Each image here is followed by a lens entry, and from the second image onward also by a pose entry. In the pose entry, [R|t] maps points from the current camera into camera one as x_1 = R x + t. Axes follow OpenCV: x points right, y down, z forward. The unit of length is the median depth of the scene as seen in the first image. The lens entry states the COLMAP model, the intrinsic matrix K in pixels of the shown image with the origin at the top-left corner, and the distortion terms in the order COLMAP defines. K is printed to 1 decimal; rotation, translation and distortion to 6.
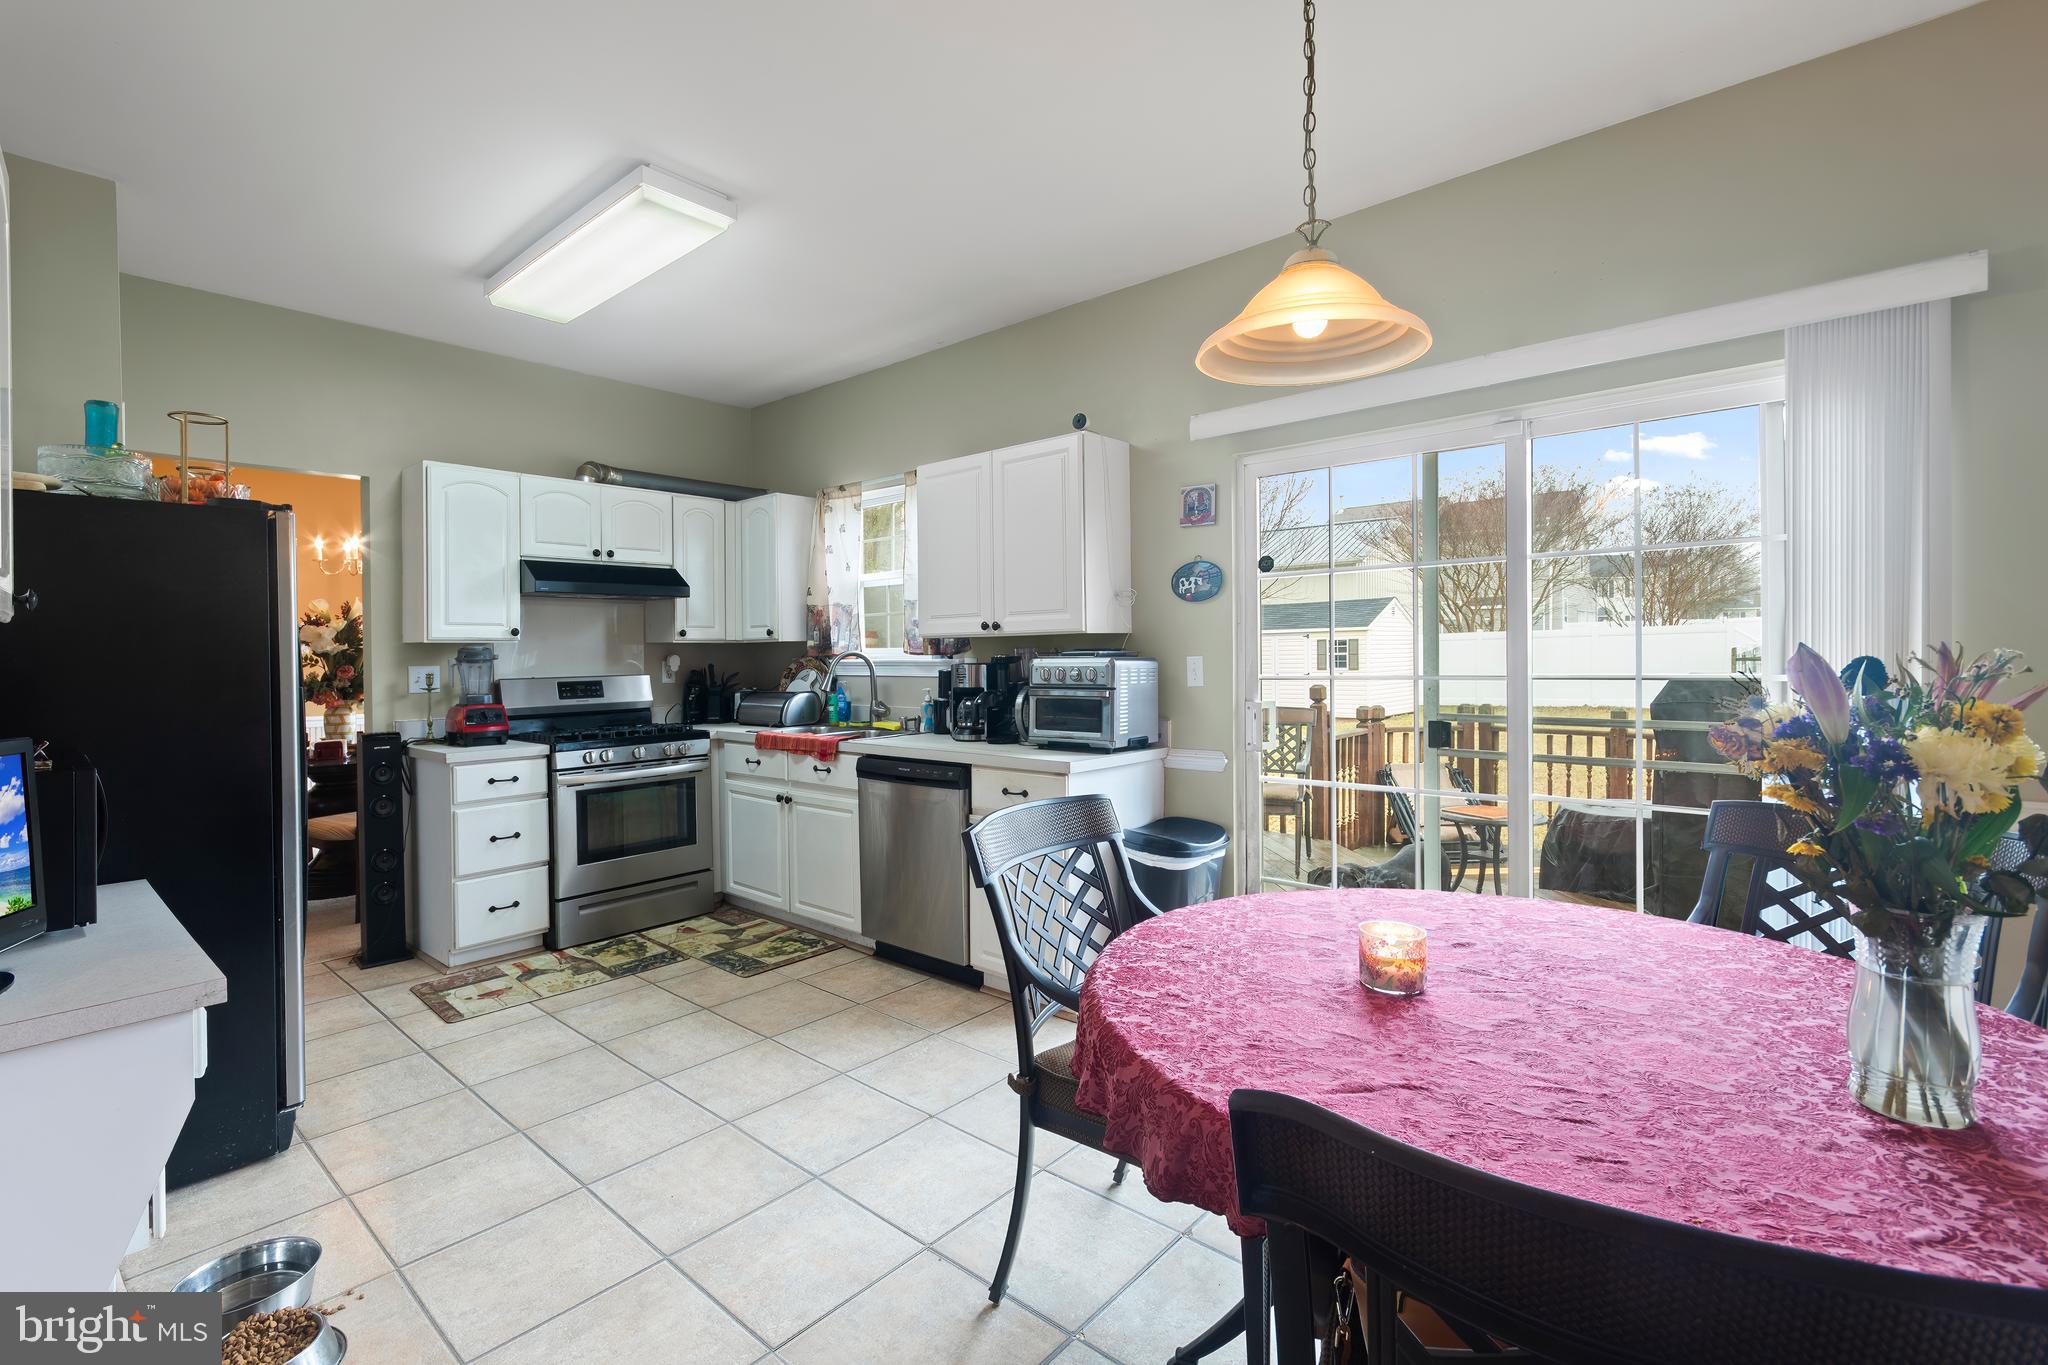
lens RADIAL K [[914.5, 0, 983.0], [0, 914.5, 673.4], [0, 0, 1]] dist [0.003926, 0.000174]
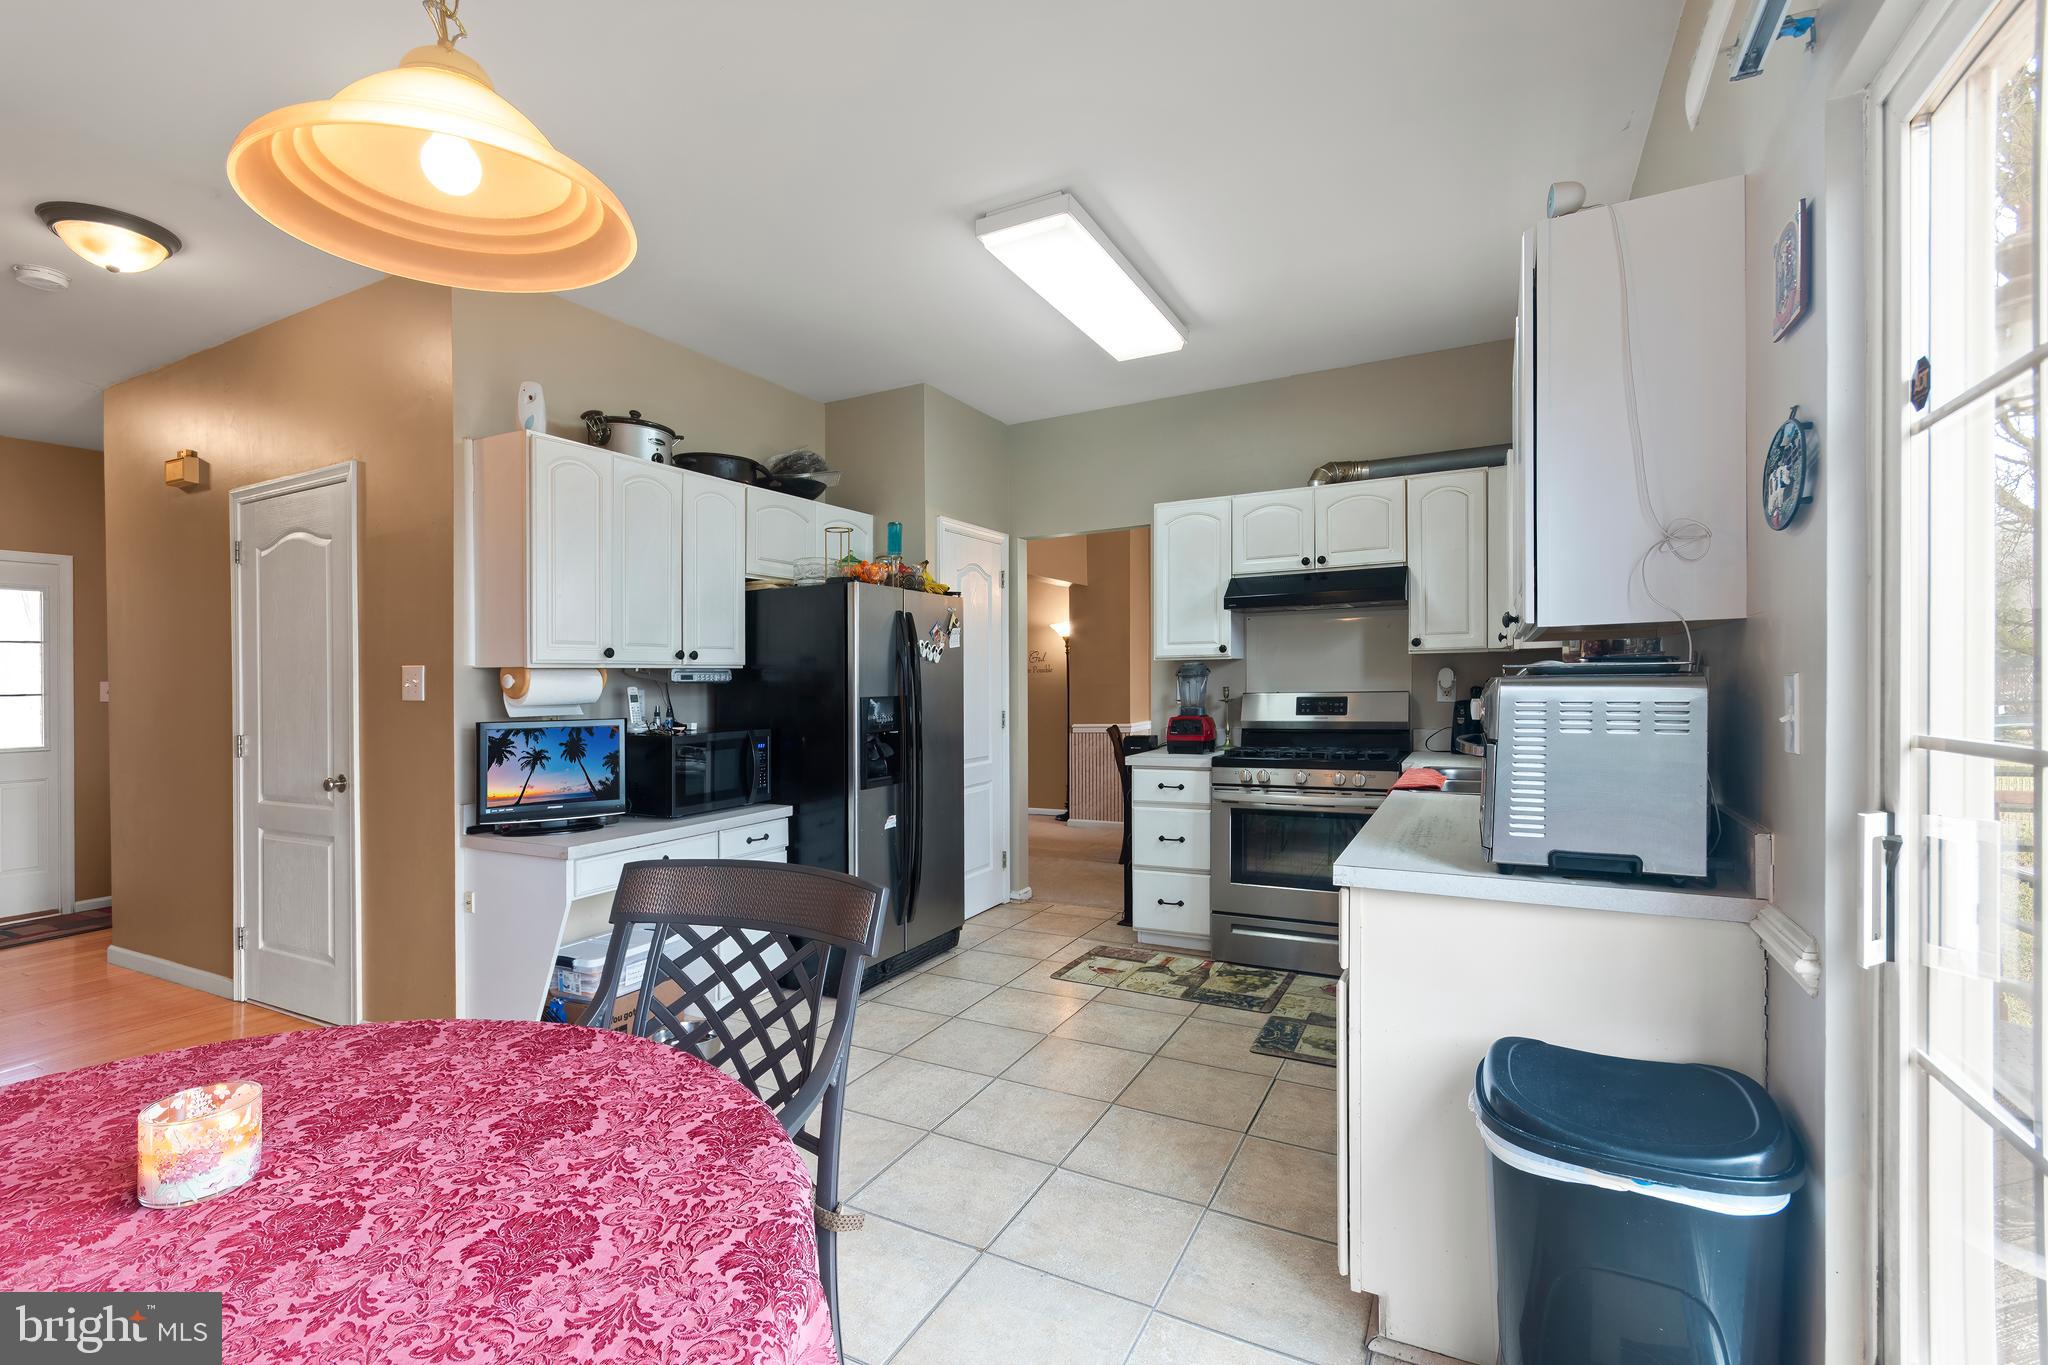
lens RADIAL K [[914.5, 0, 1009.0], [0, 914.5, 681.8], [0, 0, 1]] dist [0.003926, 0.000174]
pose [[0.242766, 0.009031, -0.970043, 0.484747], [-0.008207, 0.999940, 0.007255, -0.013970], [0.970050, 0.006200, 0.242825, 0.551459]]
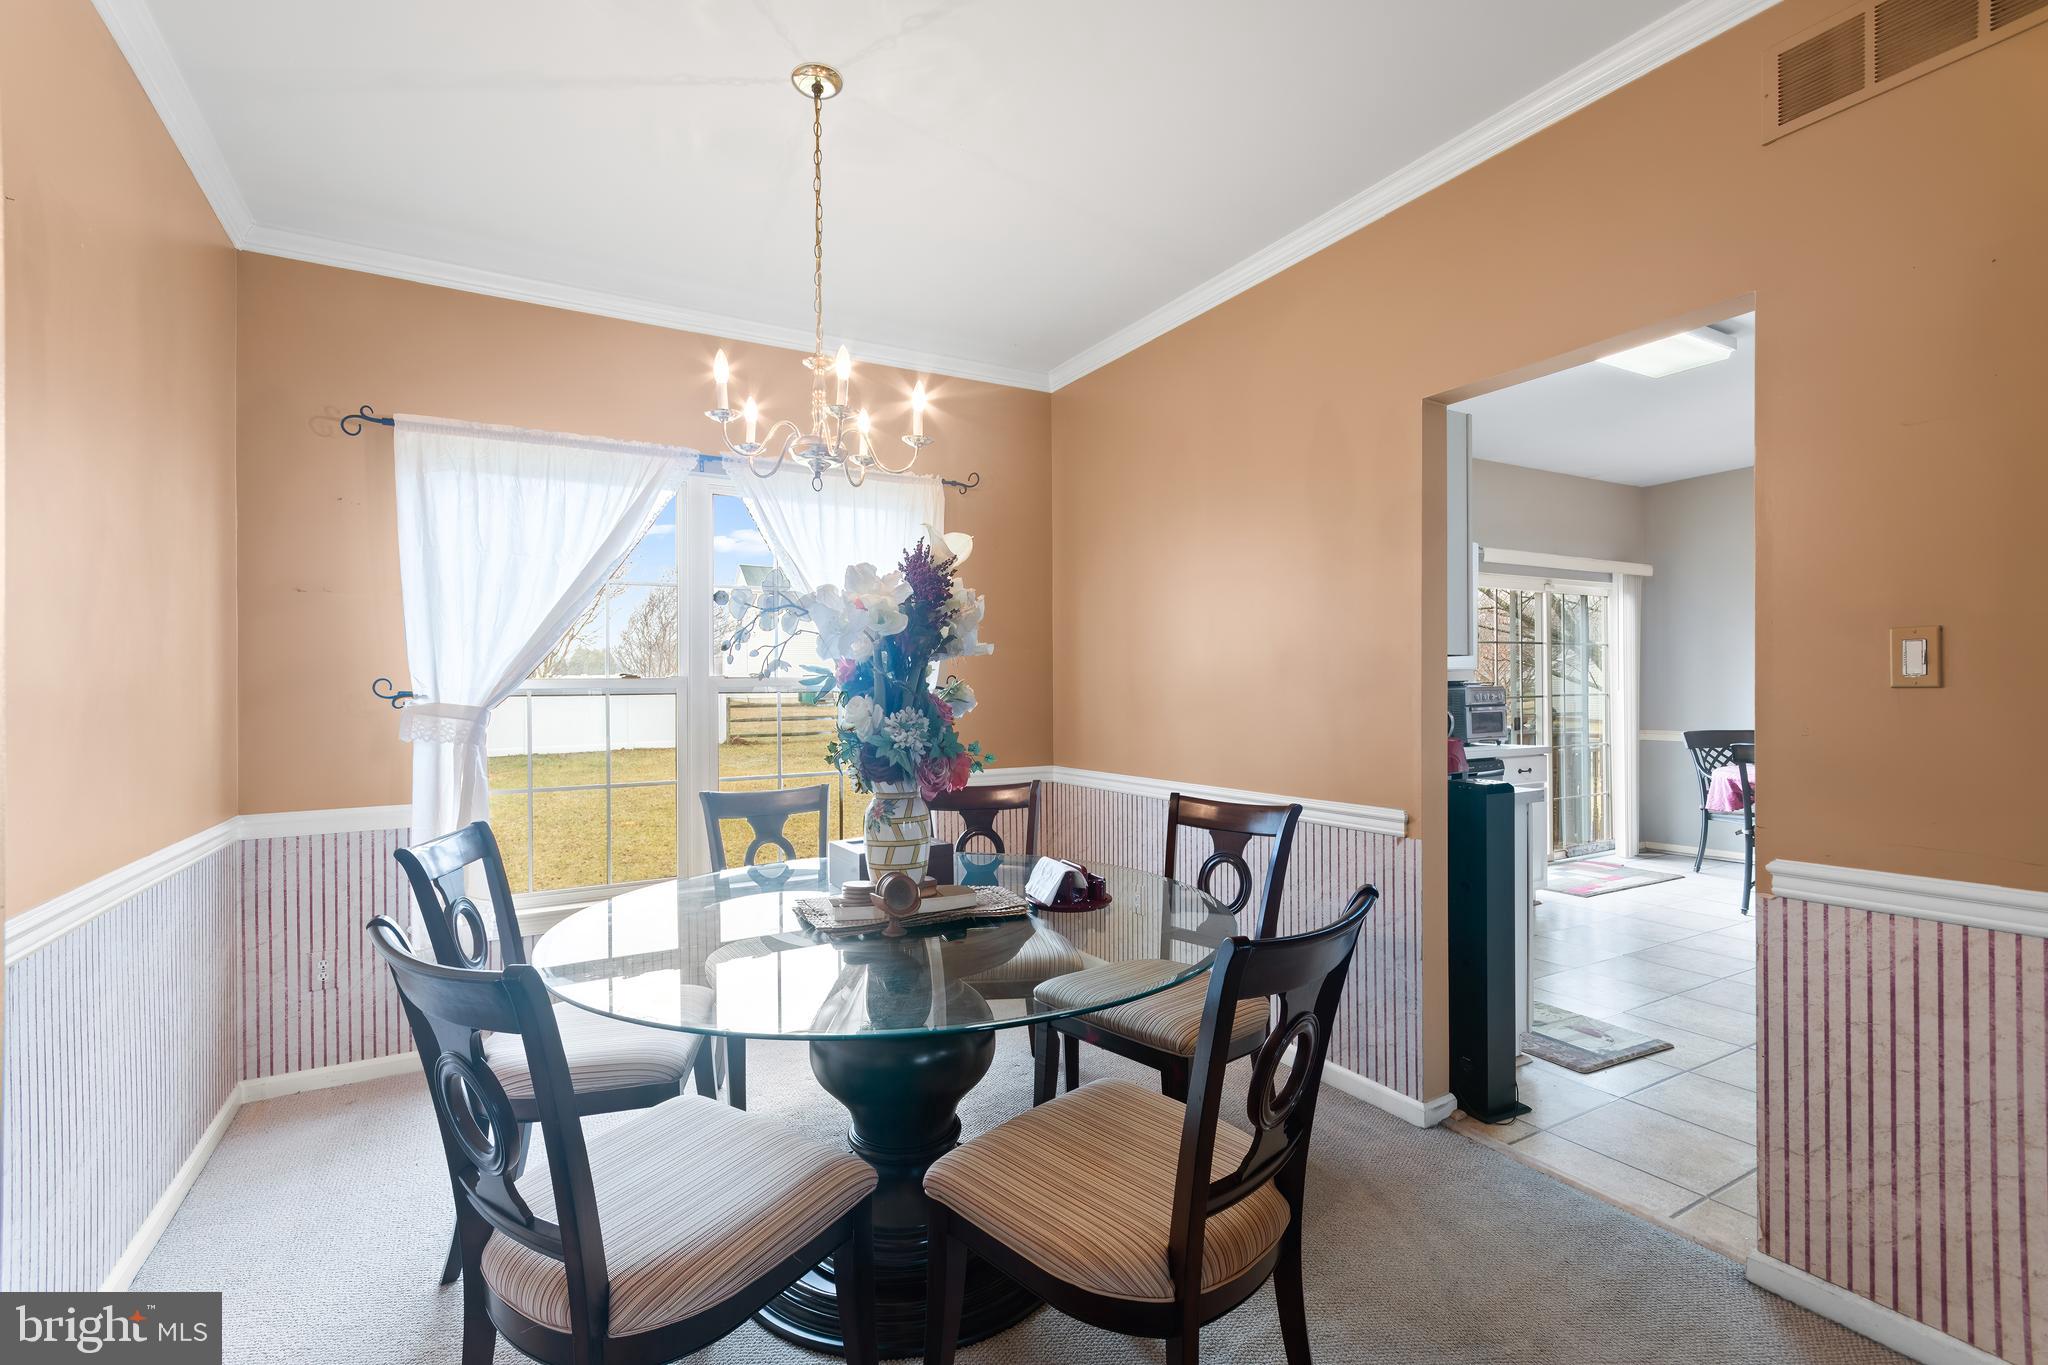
lens RADIAL K [[914.5, 0, 1019.8], [0, 914.5, 692.0], [0, 0, 1]] dist [0.003926, 0.000174]
pose [[0.321642, 0.007416, 0.946832, -1.480655], [0.014758, 0.999809, -0.012844, 0.000904], [-0.946746, 0.018104, 0.321471, 1.136026]]
